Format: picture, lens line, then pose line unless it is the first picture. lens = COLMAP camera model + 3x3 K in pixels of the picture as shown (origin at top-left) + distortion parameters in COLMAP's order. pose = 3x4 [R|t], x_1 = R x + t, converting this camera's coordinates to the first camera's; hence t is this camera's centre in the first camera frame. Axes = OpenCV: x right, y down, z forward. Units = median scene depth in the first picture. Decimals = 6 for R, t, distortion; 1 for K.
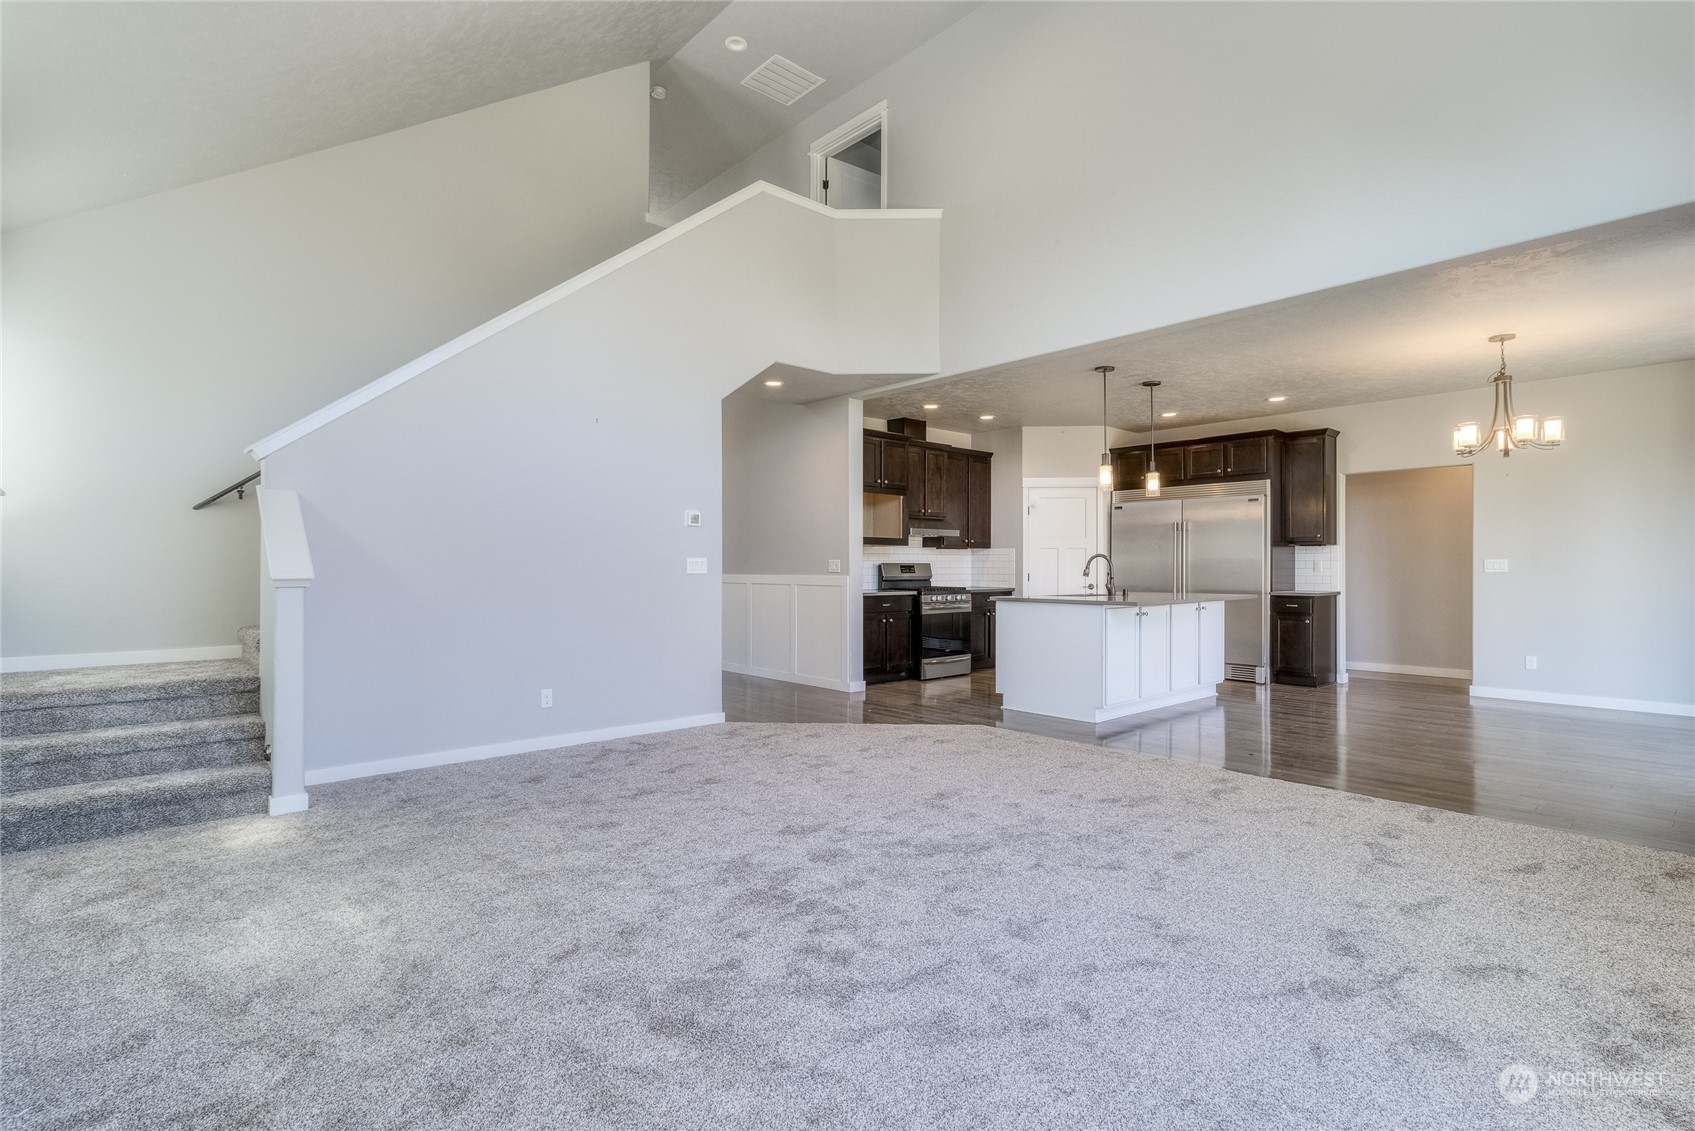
lens RADIAL K [[799.5, 0, 846.9], [0, 799.5, 563.6], [0, 0, 1]] dist [0.001426, 0.000096]
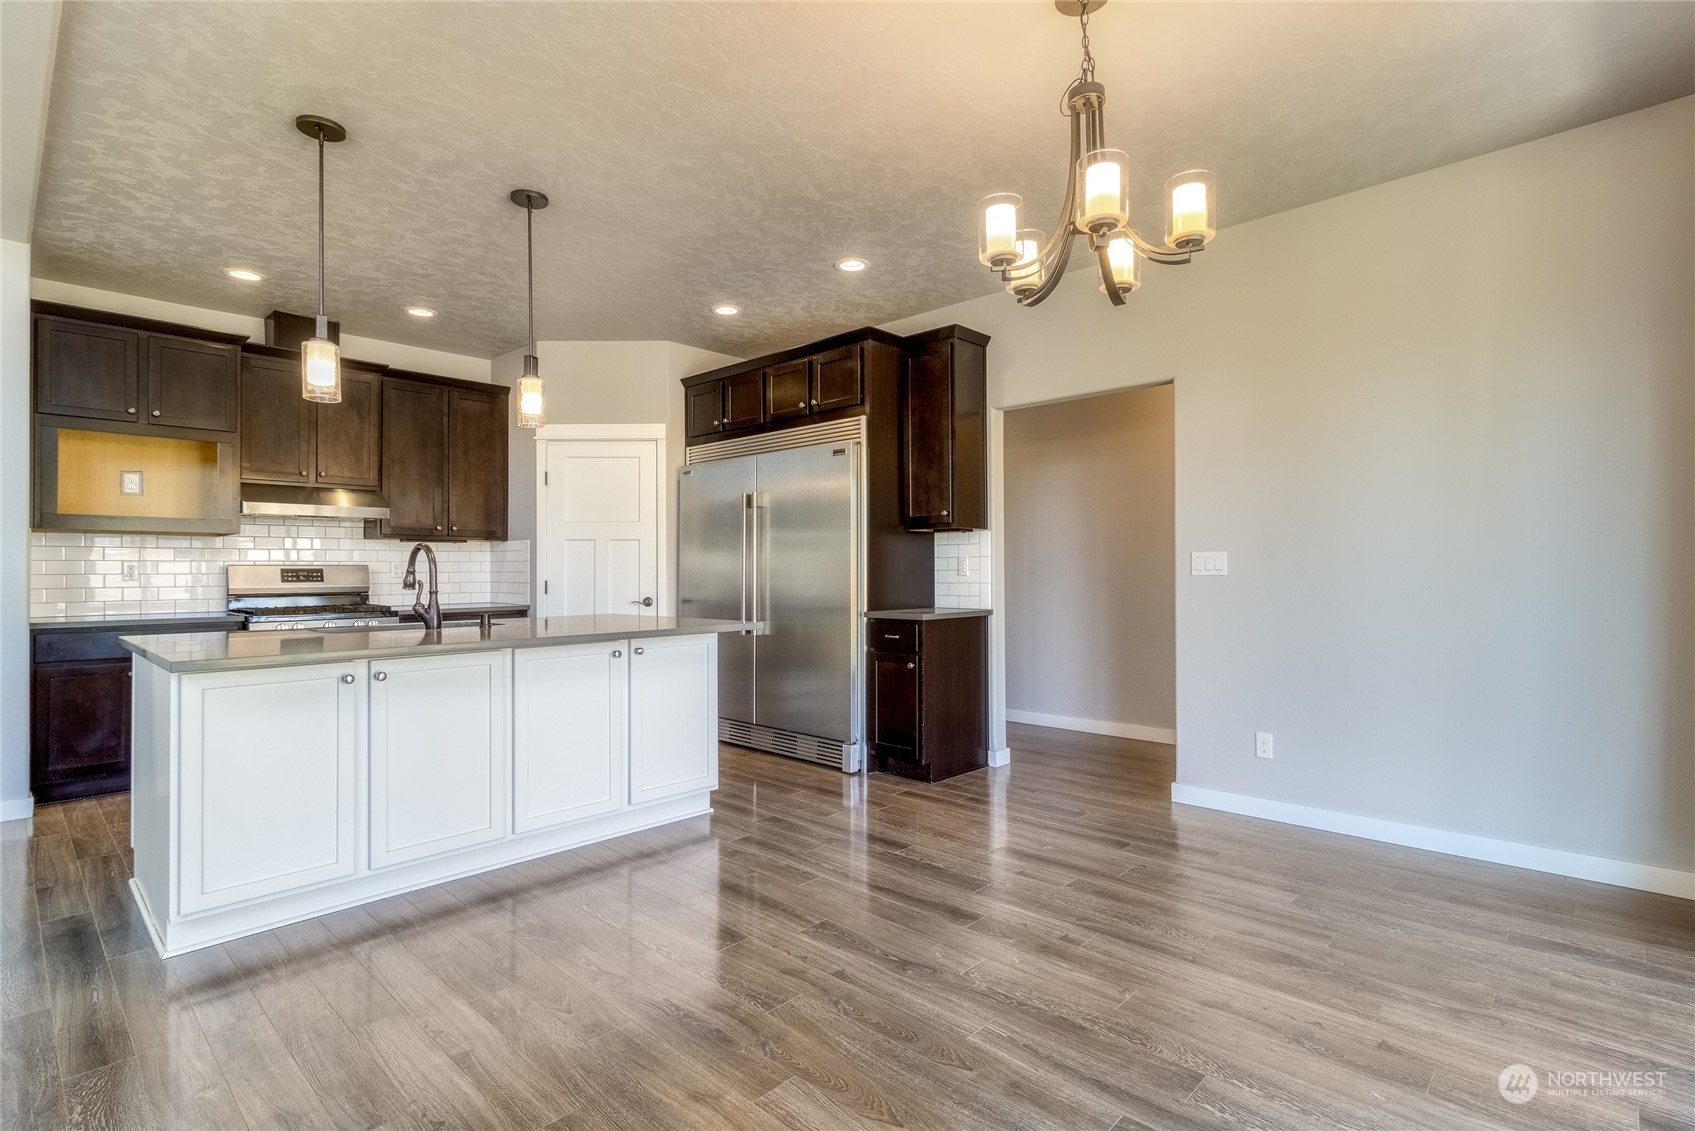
lens RADIAL K [[799.5, 0, 847.3], [0, 799.5, 561.4], [0, 0, 1]] dist [0.001426, 0.000096]
pose [[0.996649, -0.004443, 0.081674, 0.457780], [0.005030, 0.999963, -0.006986, 0.003308], [-0.081640, 0.007373, 0.996635, 0.420751]]
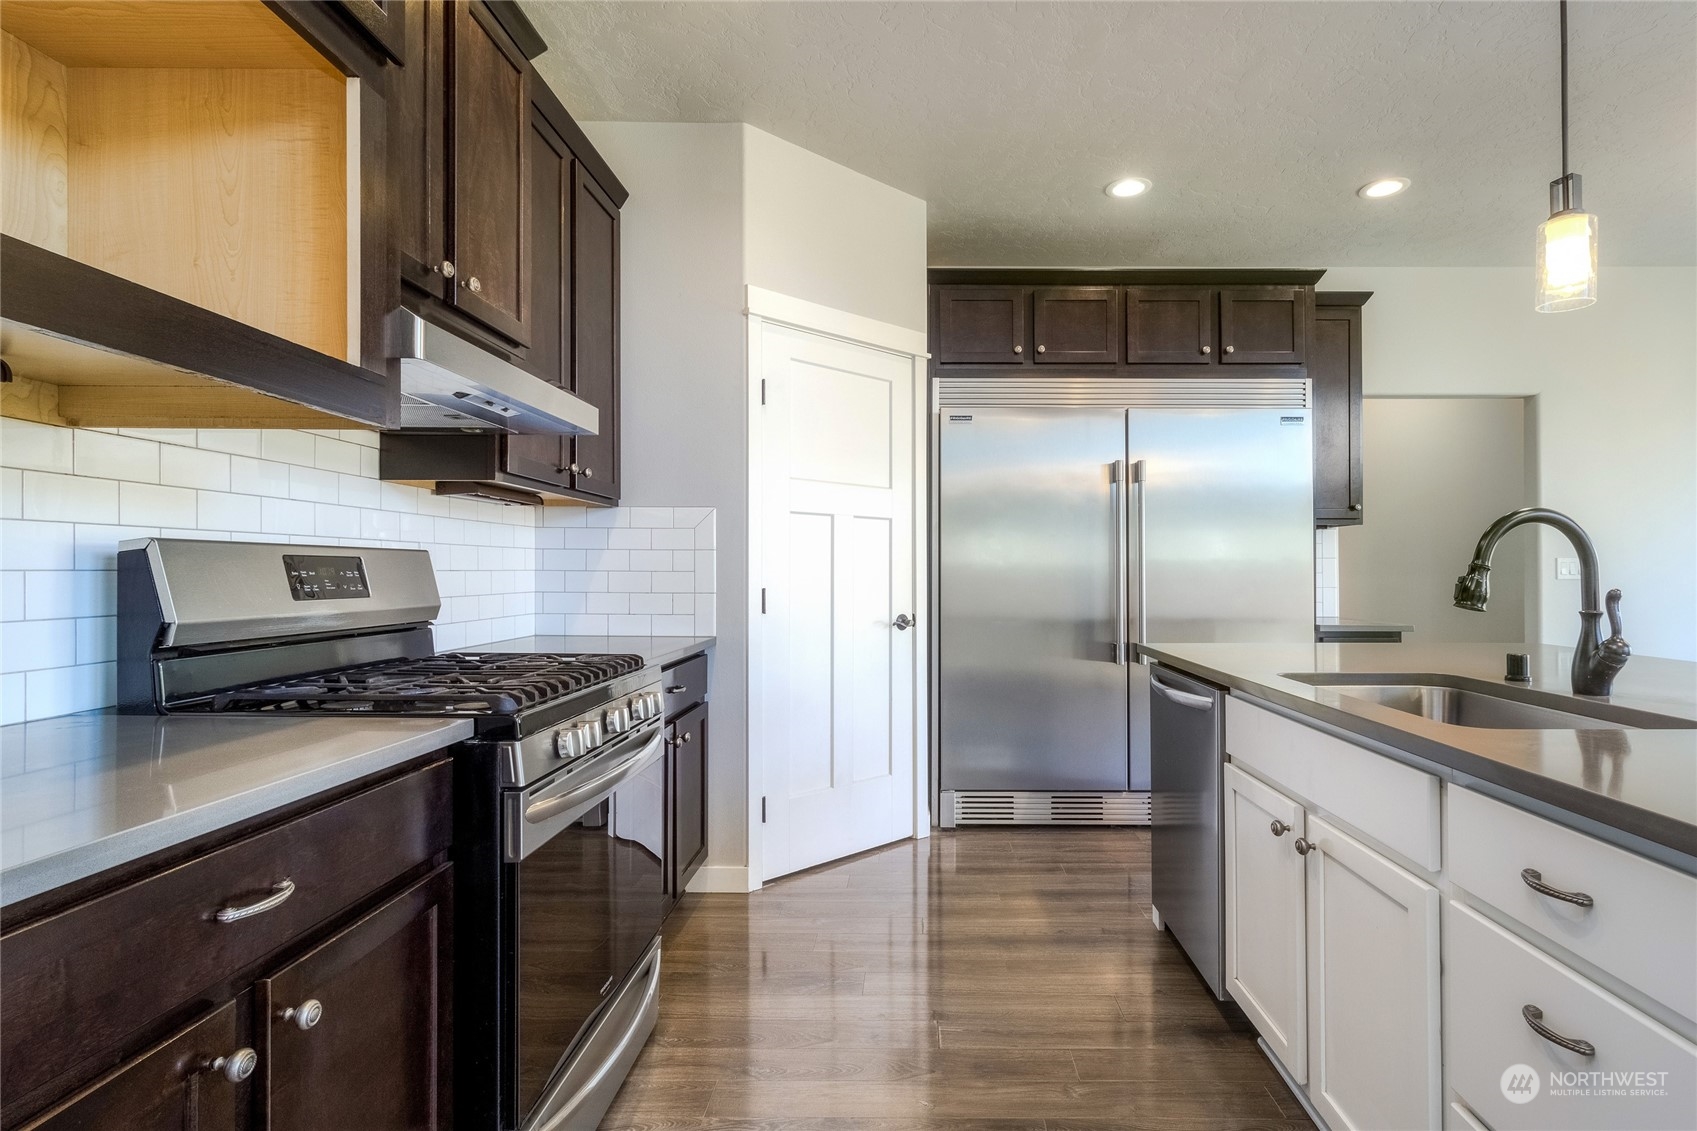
lens RADIAL K [[813.5, 0, 891.2], [0, 813.5, 569.1], [0, 0, 1]] dist [0.009085, -0.002626]
pose [[0.655750, 0.004234, 0.754966, 0.019160], [-0.003682, 0.999990, -0.002410, 0.005598], [-0.754969, -0.001200, 0.655759, 0.843080]]
